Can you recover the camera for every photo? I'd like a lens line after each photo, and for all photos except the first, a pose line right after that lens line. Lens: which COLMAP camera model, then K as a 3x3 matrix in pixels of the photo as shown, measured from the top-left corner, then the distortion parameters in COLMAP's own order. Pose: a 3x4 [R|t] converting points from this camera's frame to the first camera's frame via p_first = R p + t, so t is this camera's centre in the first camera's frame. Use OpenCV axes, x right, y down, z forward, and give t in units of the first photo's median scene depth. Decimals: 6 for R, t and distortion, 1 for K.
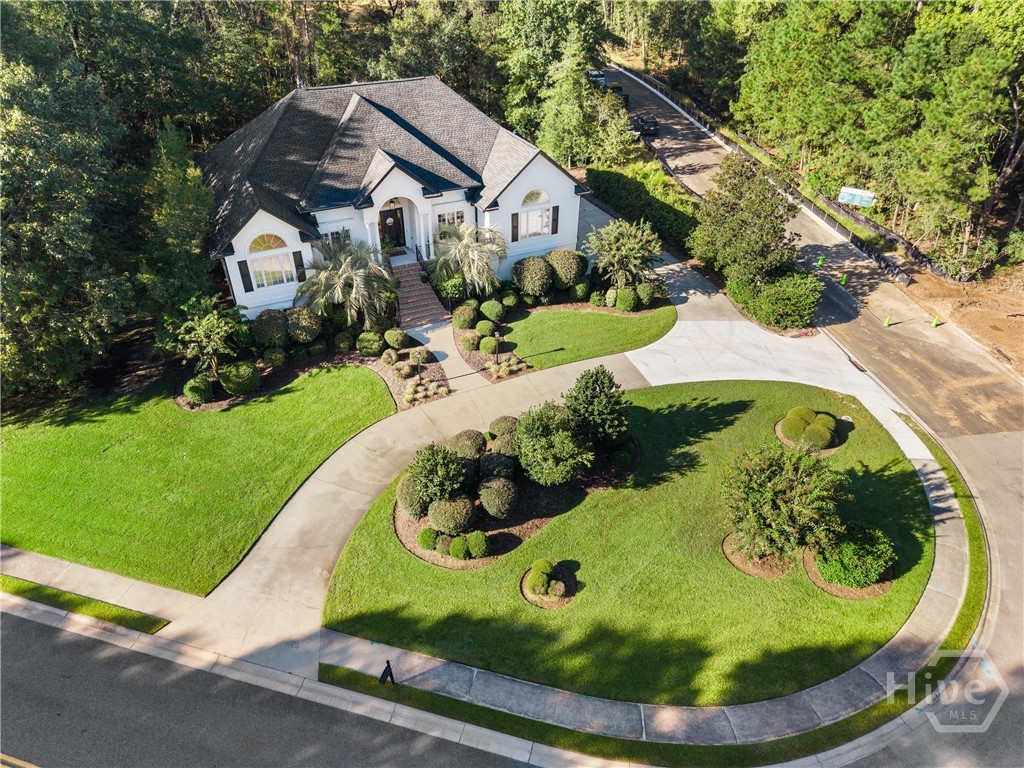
lens RADIAL K [[712.1, 0, 514.7], [0, 712.1, 371.6], [0, 0, 1]] dist [0.032707, -0.000763]
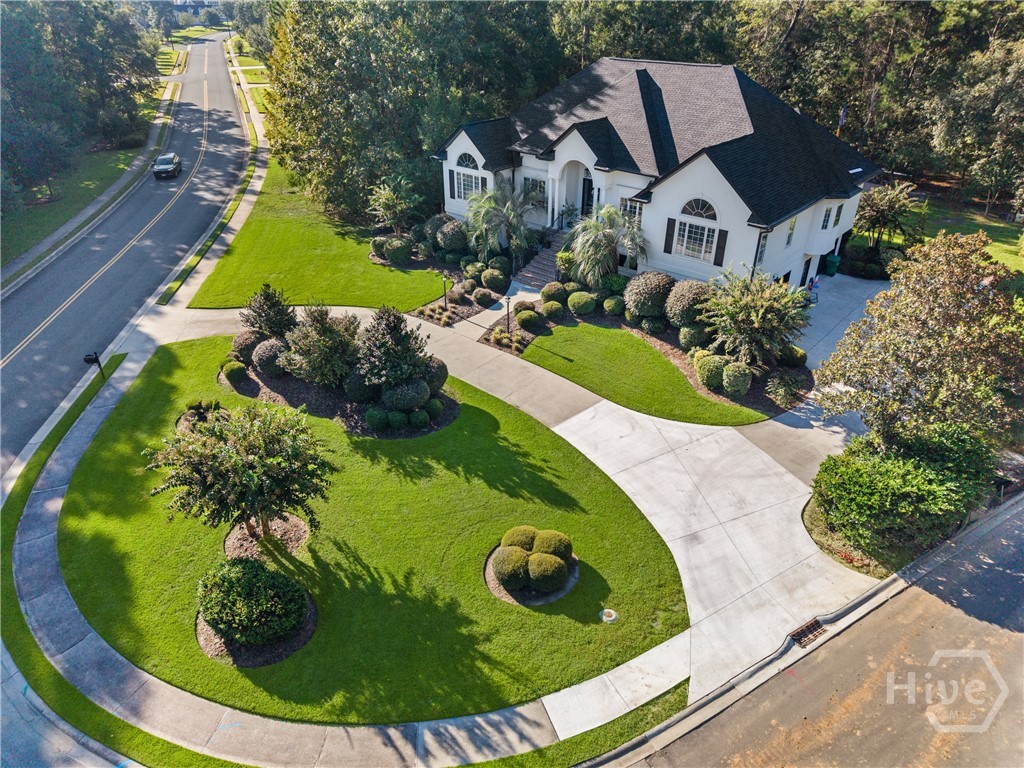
lens RADIAL K [[693.3, 0, 512.0], [0, 693.3, 384.0], [0, 0, 1]] dist [-0.000326, 0.000684]
pose [[0.380389, 0.453906, -0.805775, 0.718321], [-0.516268, 0.827100, 0.222199, -0.155911], [0.767314, 0.331474, 0.548957, 0.508752]]
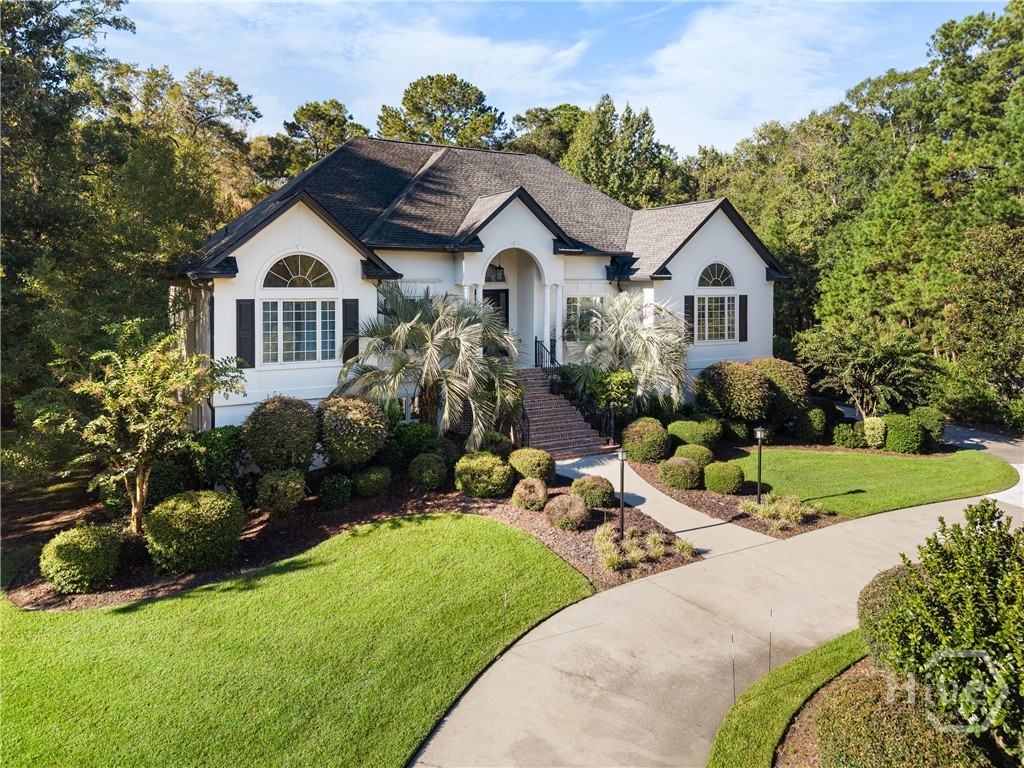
lens RADIAL K [[718.9, 0, 509.6], [0, 718.9, 285.9], [0, 0, 1]] dist [0.010866, 0.003162]
pose [[0.998106, -0.007482, 0.061053, -0.207821], [0.040014, 0.832818, -0.552098, 0.117184], [-0.046716, 0.553496, 0.831541, 0.517630]]
